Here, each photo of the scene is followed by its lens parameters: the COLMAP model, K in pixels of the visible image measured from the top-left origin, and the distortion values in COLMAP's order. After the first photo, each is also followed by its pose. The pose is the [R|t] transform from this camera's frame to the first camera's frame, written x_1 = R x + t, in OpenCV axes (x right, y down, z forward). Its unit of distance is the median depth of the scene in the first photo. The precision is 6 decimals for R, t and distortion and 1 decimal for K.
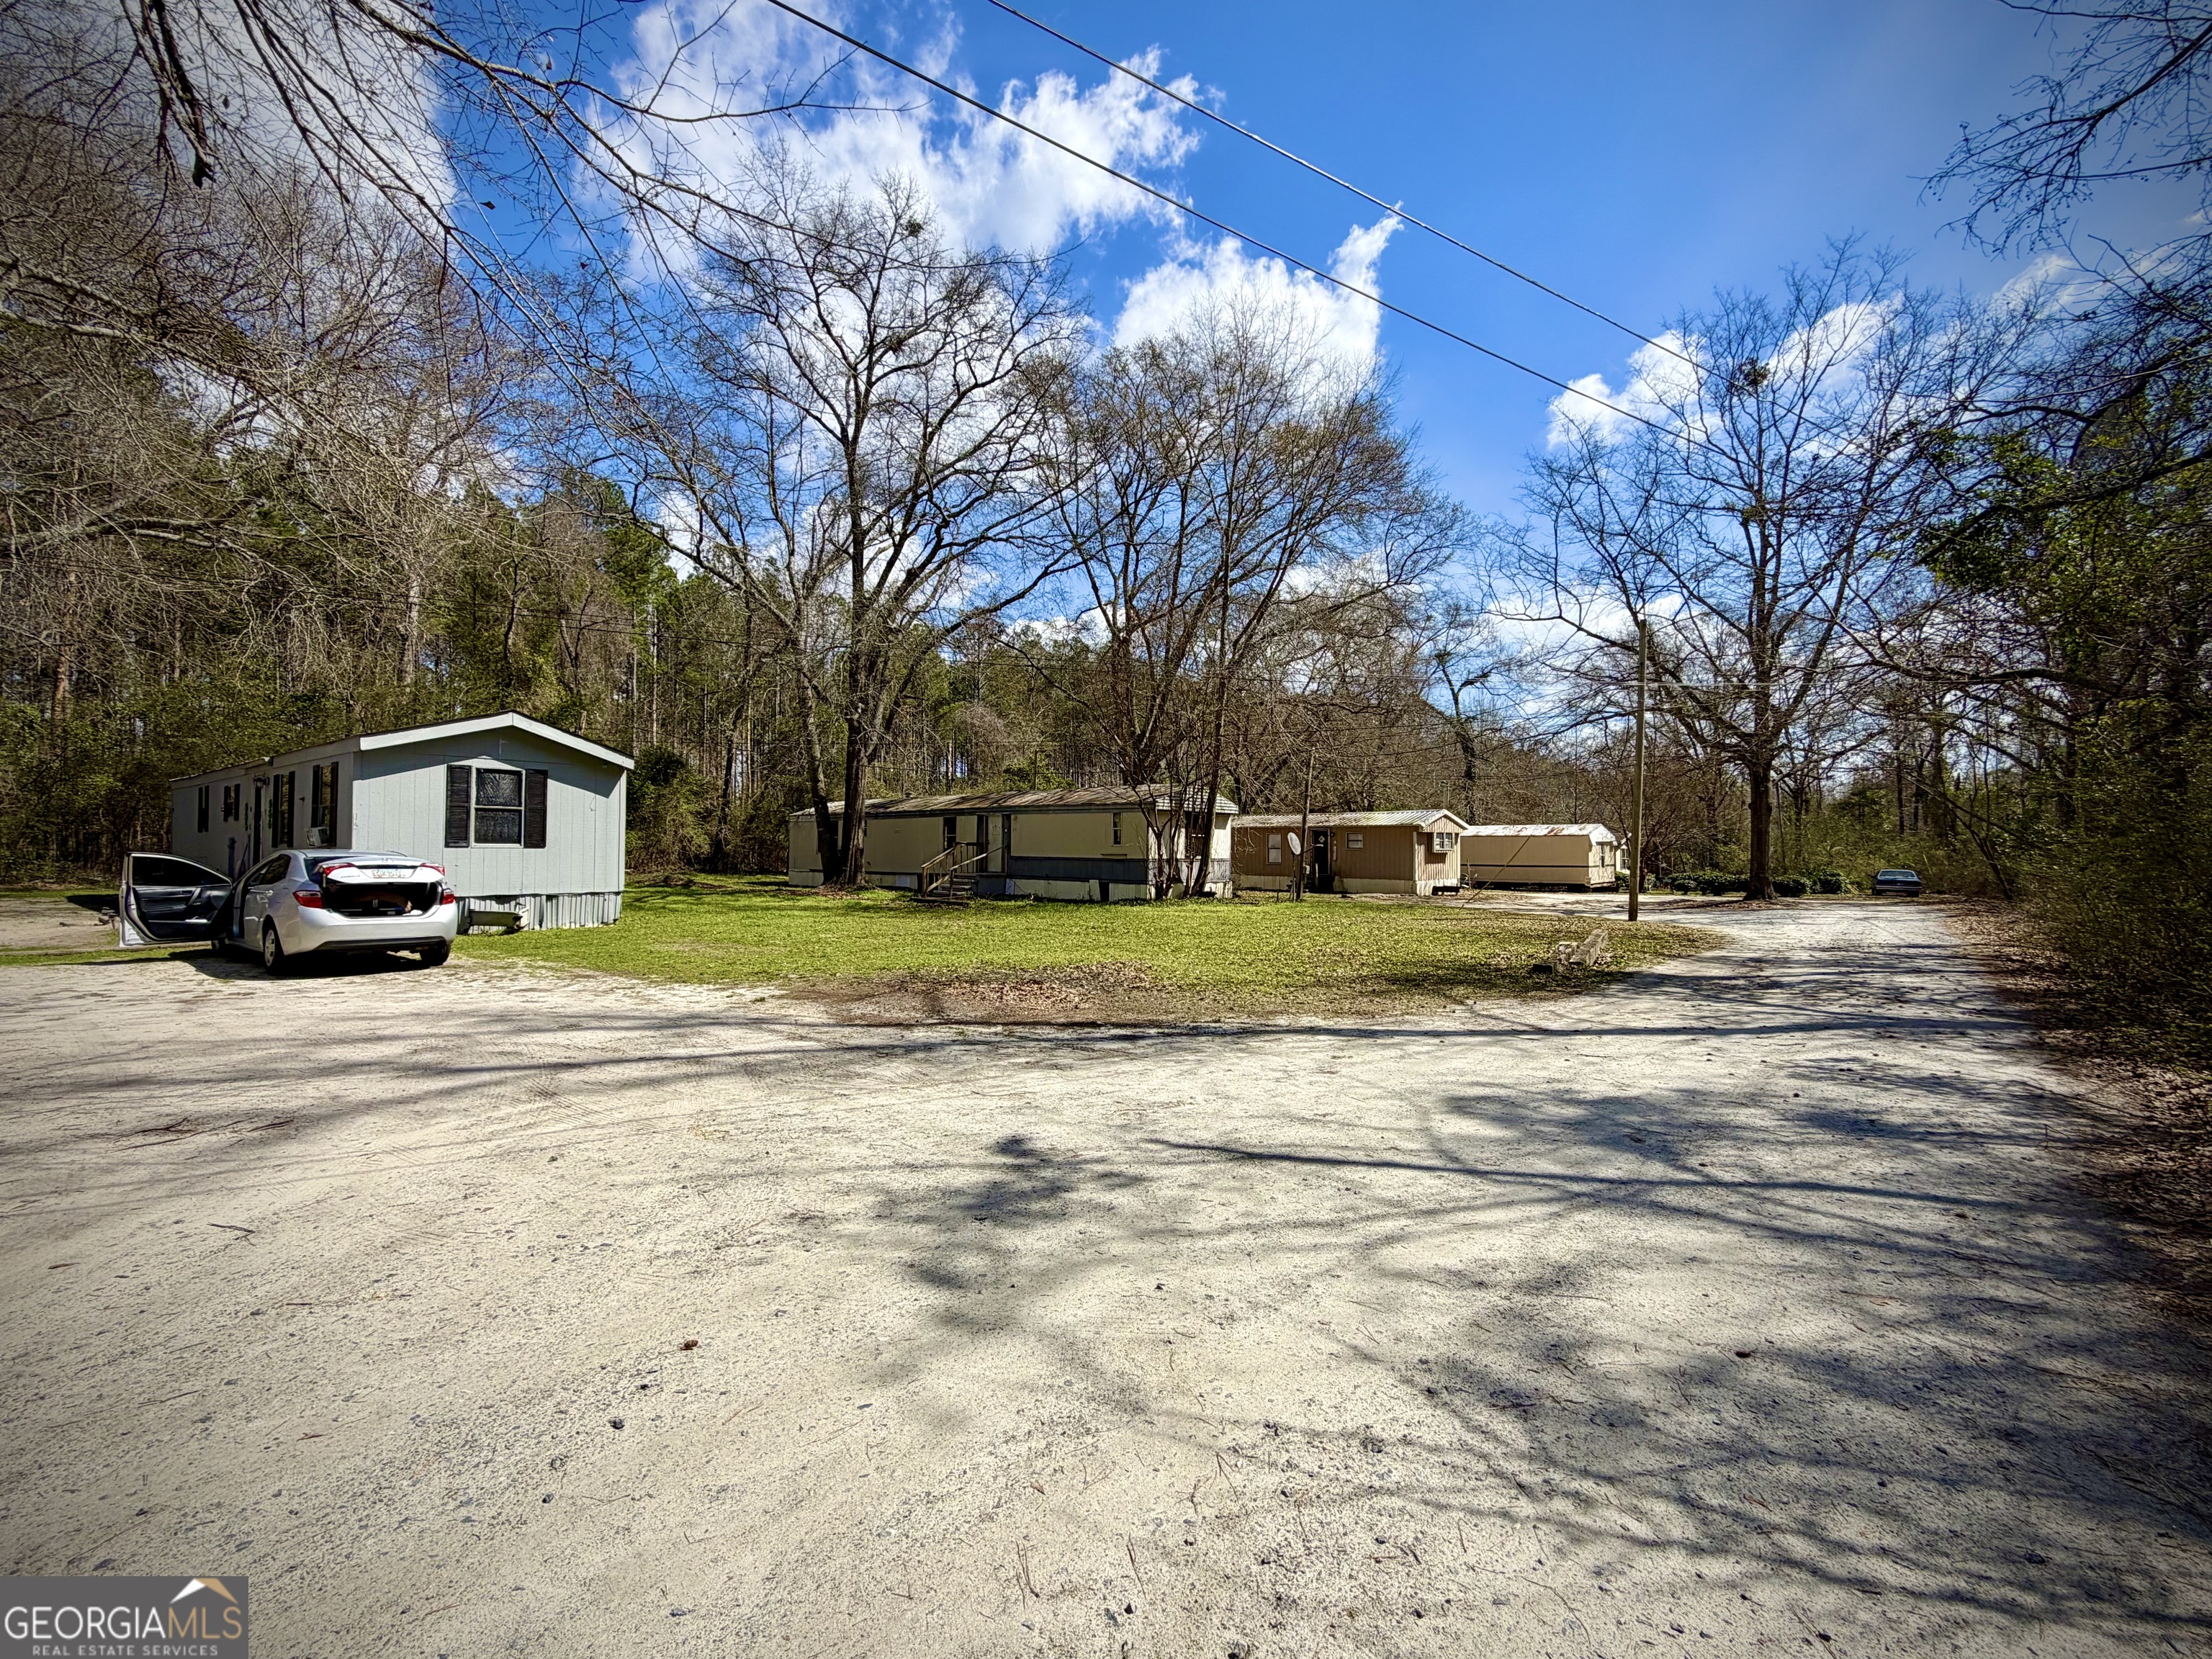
lens RADIAL K [[952.2, 0, 1106.0], [0, 952.2, 829.5], [0, 0, 1]] dist [0.001062, 0.000055]
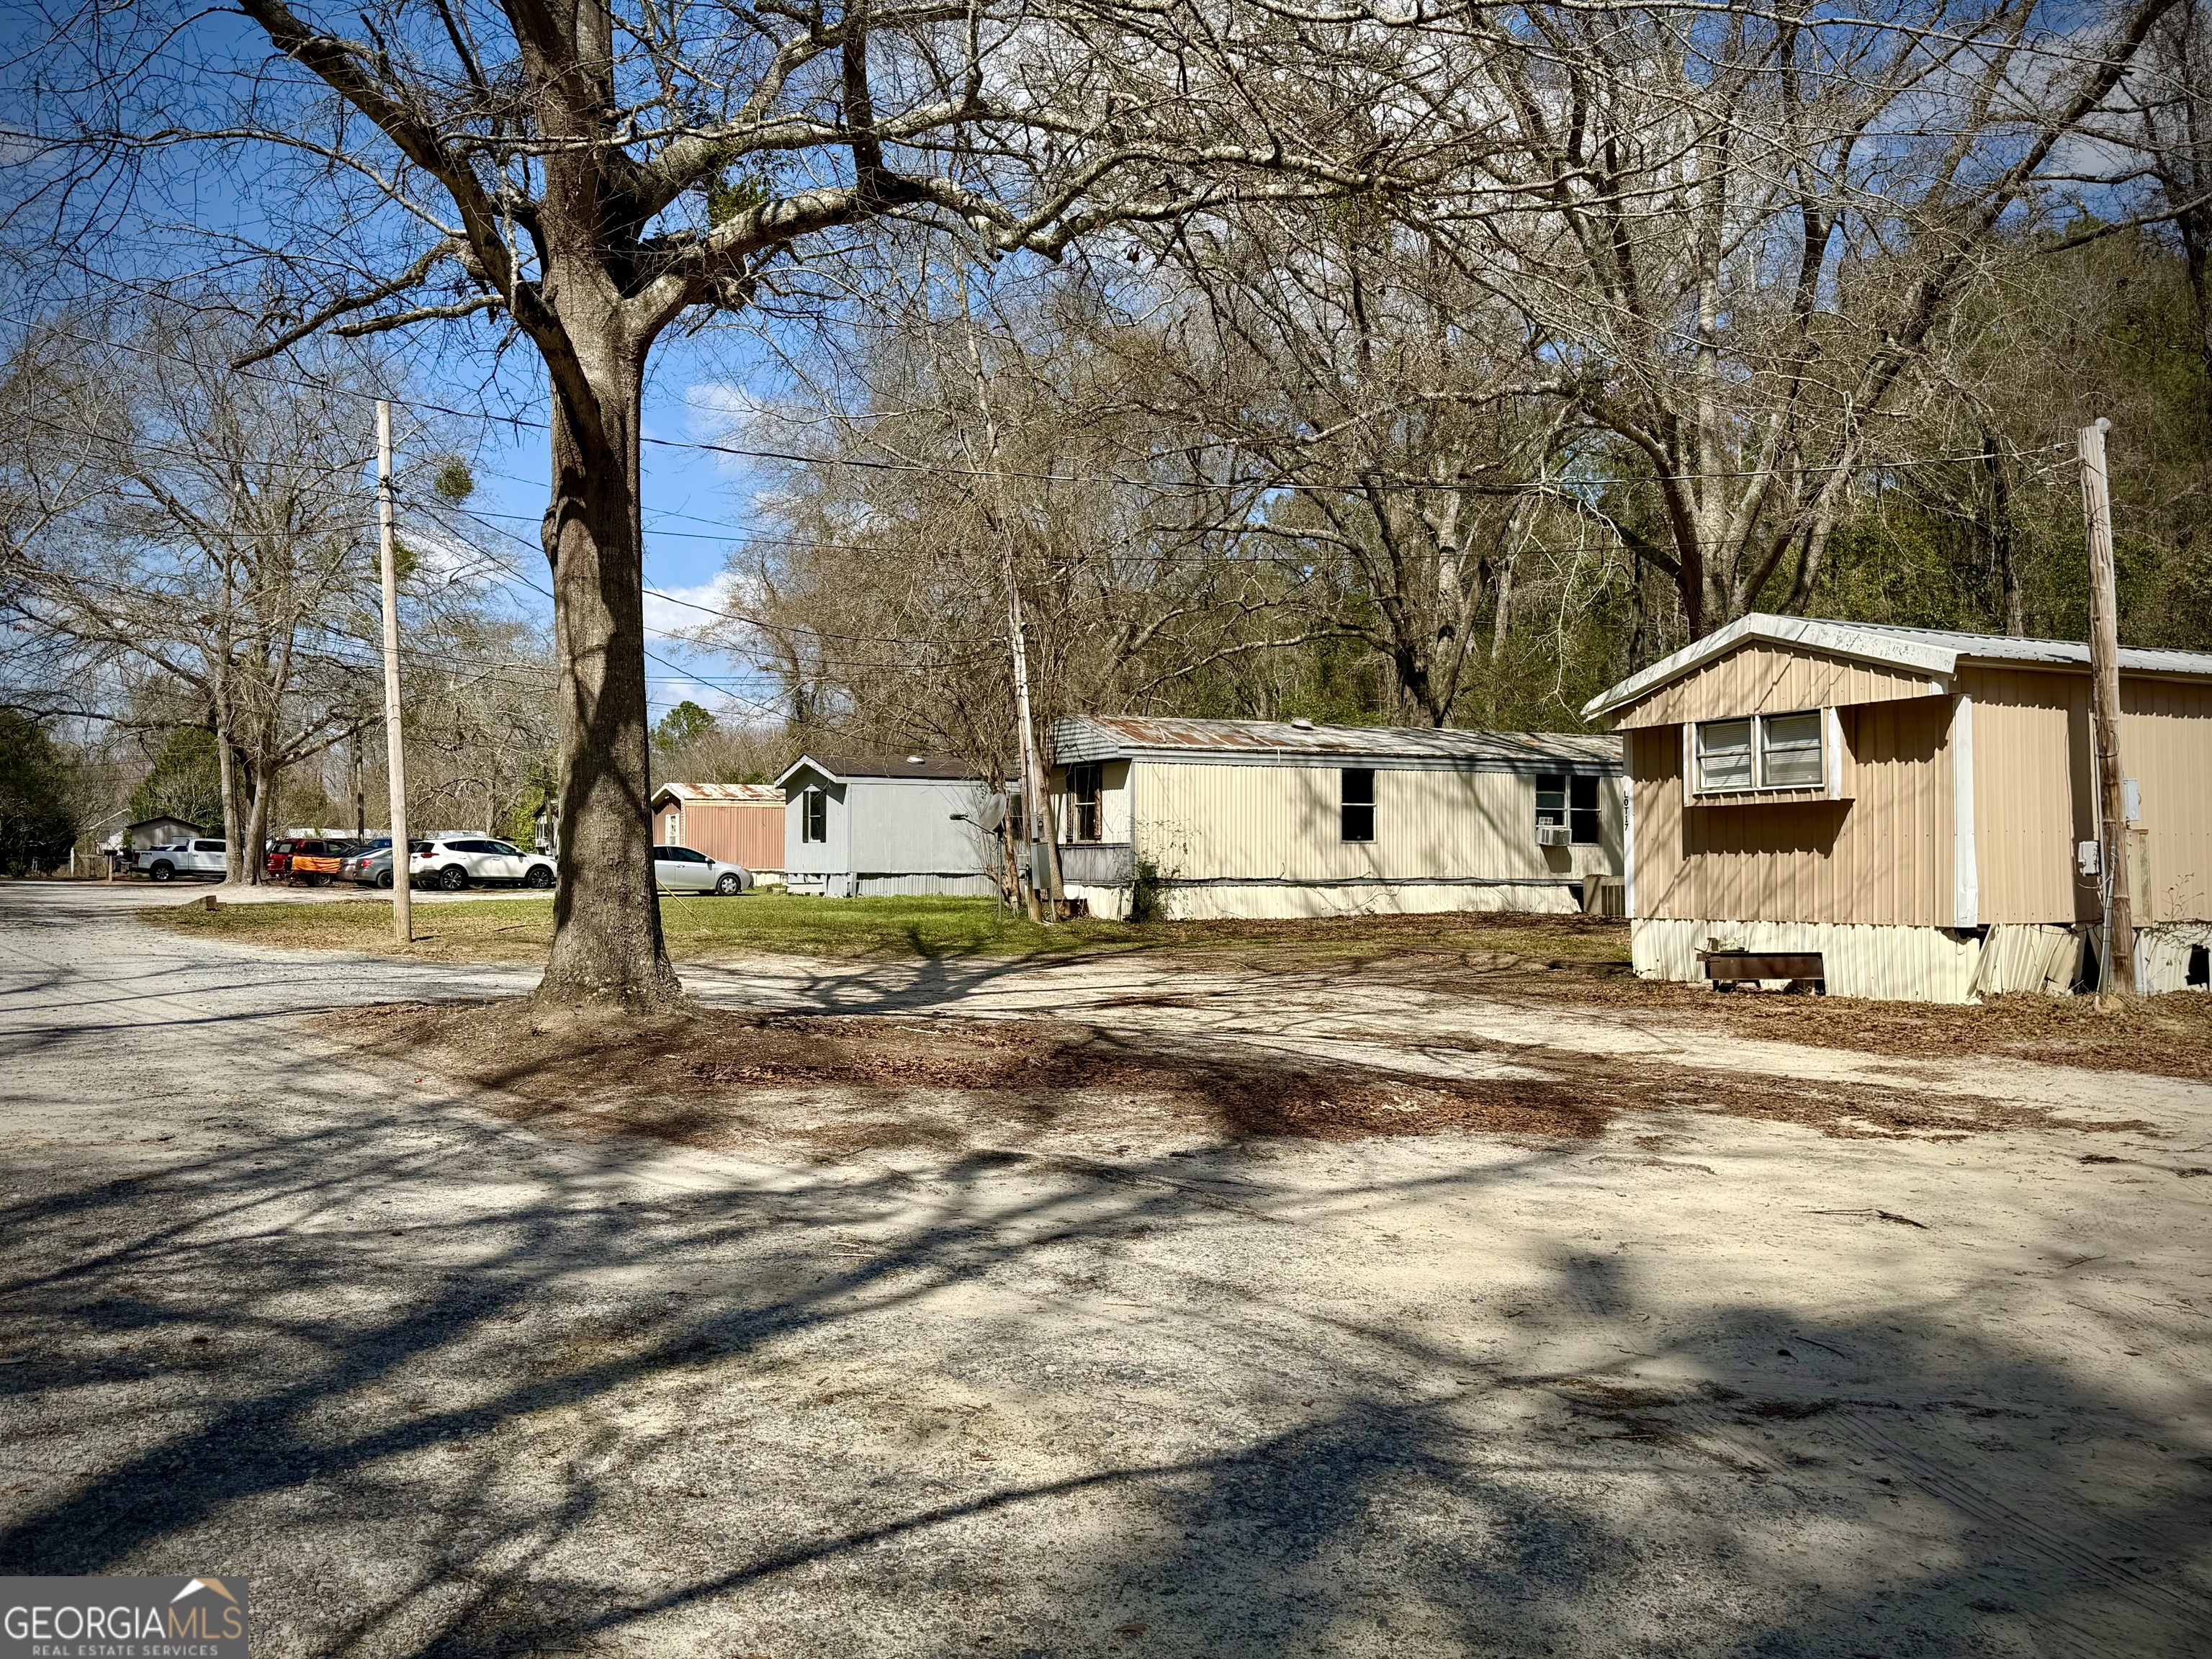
lens RADIAL K [[1894.8, 0, 1096.1], [0, 1894.8, 829.6], [0, 0, 1]] dist [0.208375, -0.460769]
pose [[-0.358199, -0.015306, -0.933520, 0.831002], [0.027245, 0.999268, -0.026838, 0.038074], [0.933248, -0.035047, -0.357520, 1.011076]]
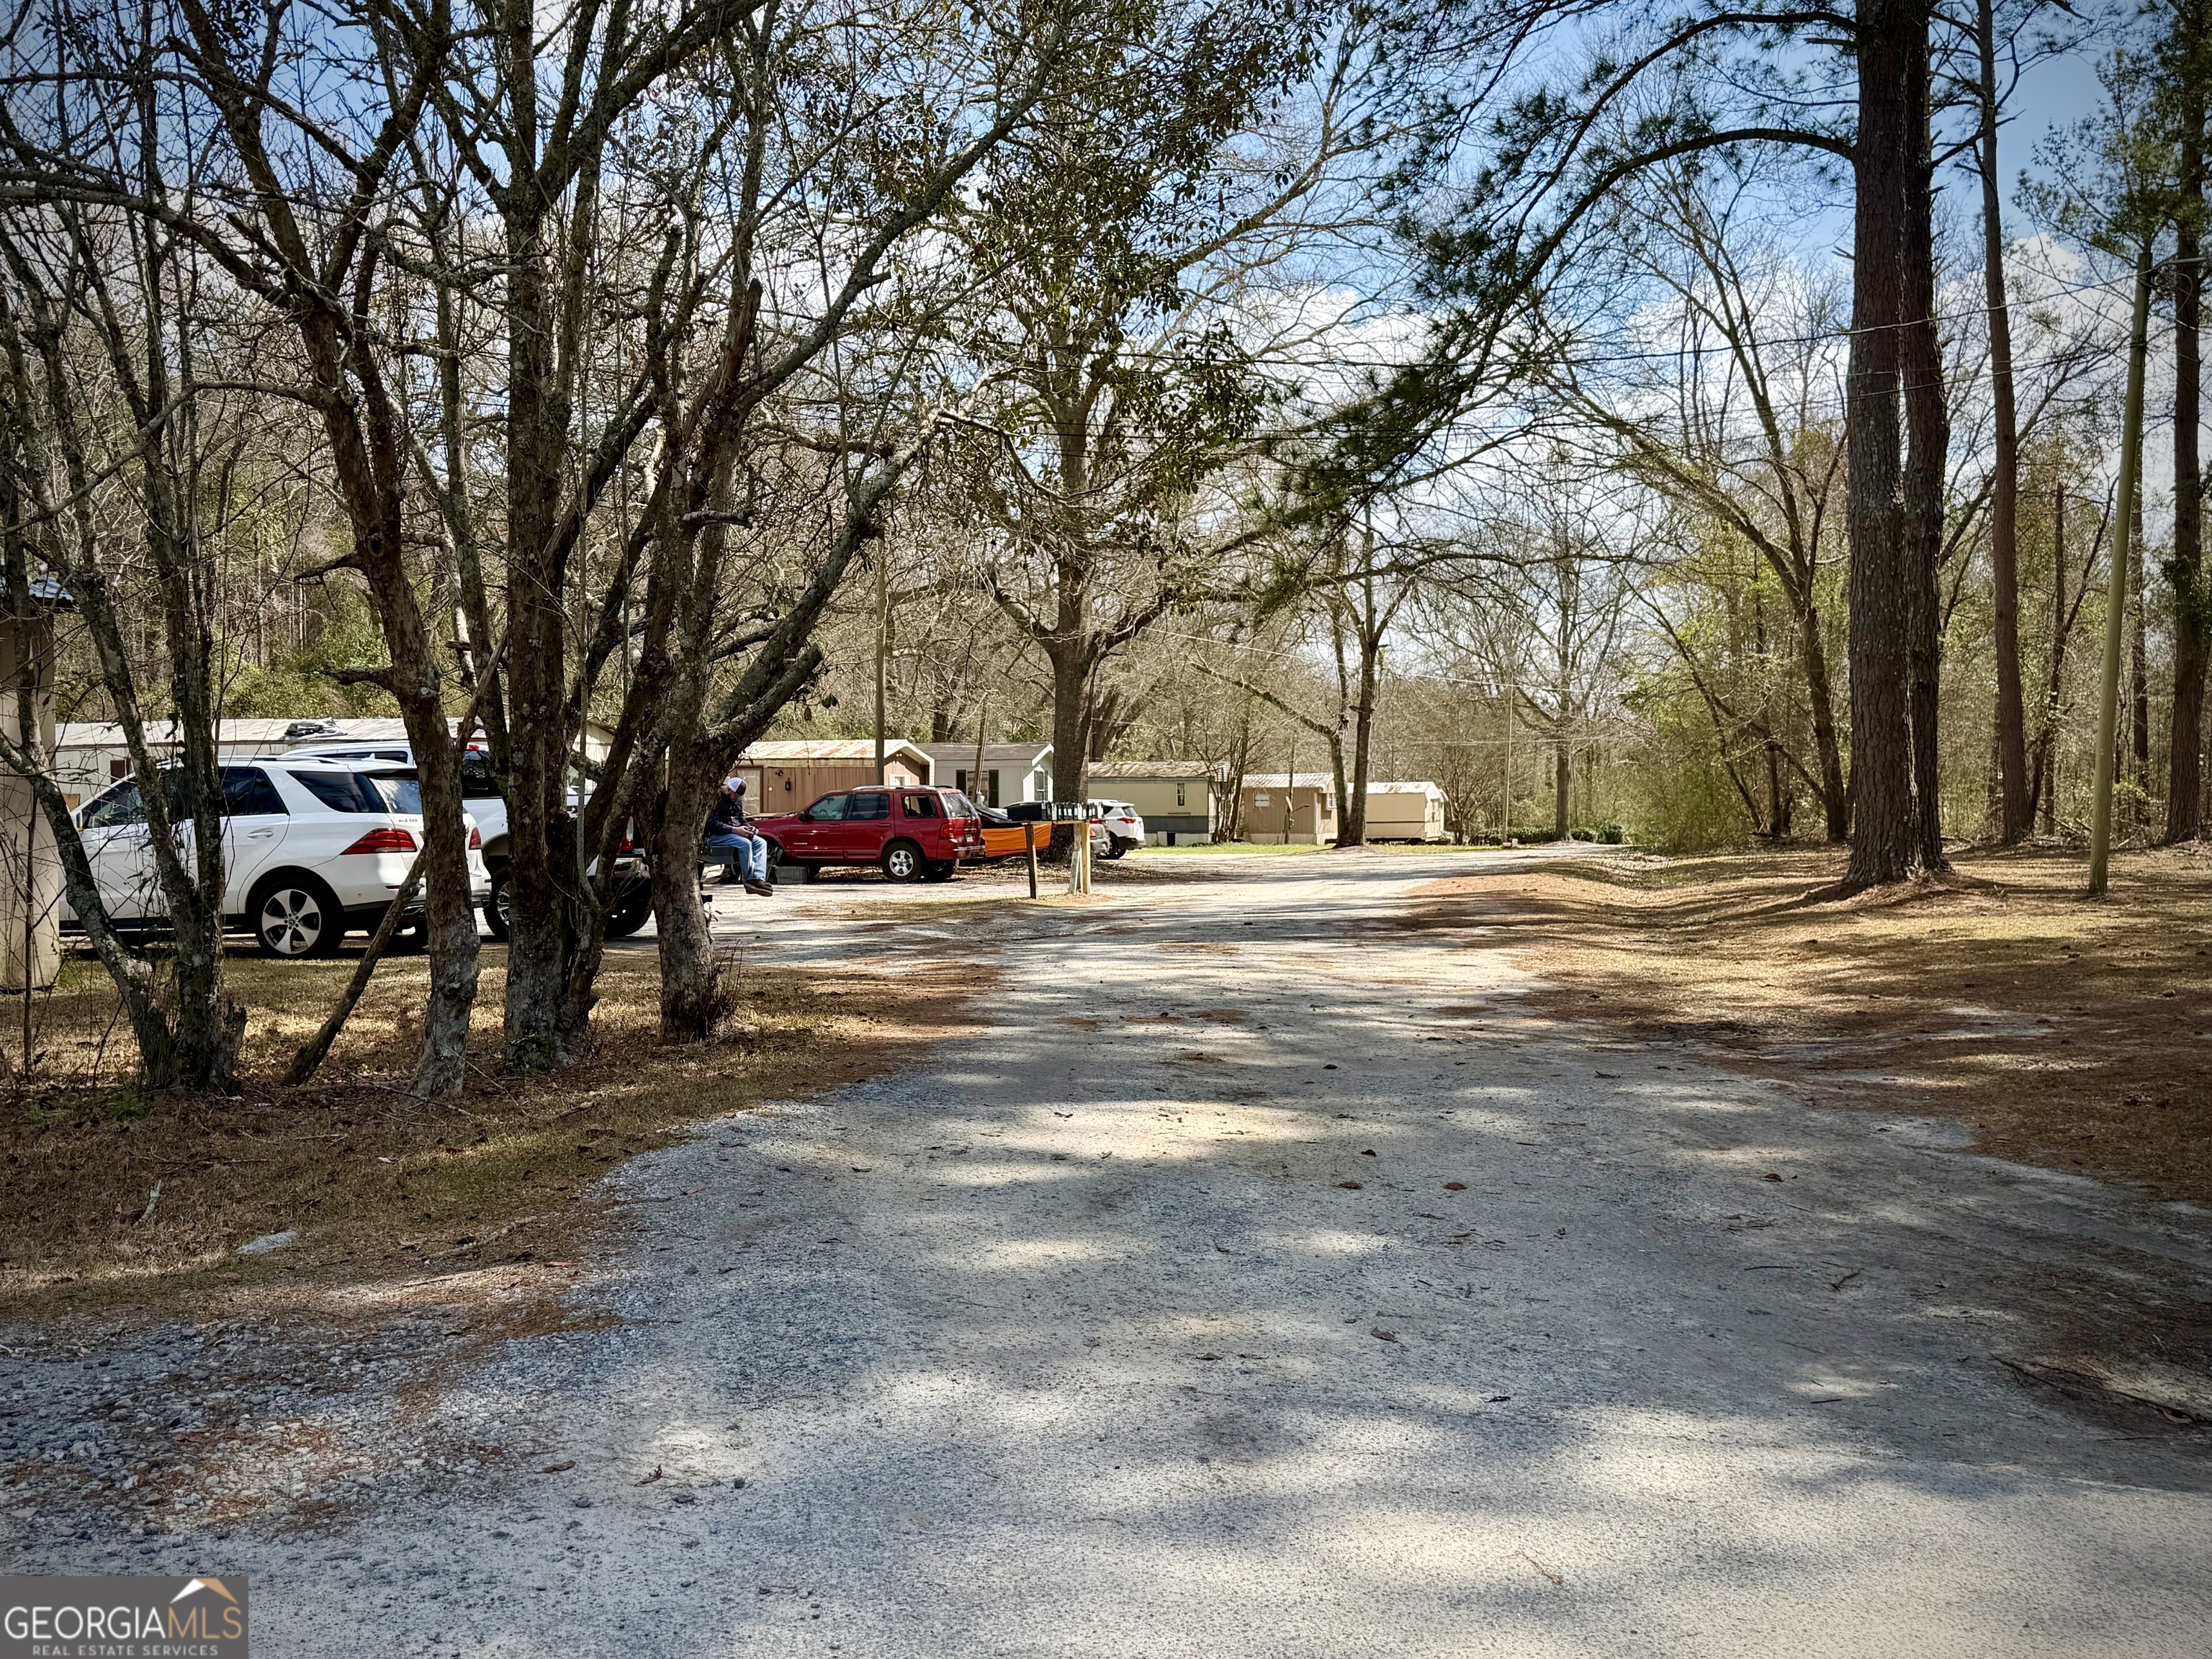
lens RADIAL K [[2130.9, 0, 1106.0], [0, 2130.9, 829.5], [0, 0, 1]] dist [0.232852, -0.497242]
pose [[0.919344, -0.014129, 0.393201, -0.927374], [0.003106, 0.999585, 0.028656, -0.027417], [-0.393443, -0.025123, 0.919006, -1.294018]]
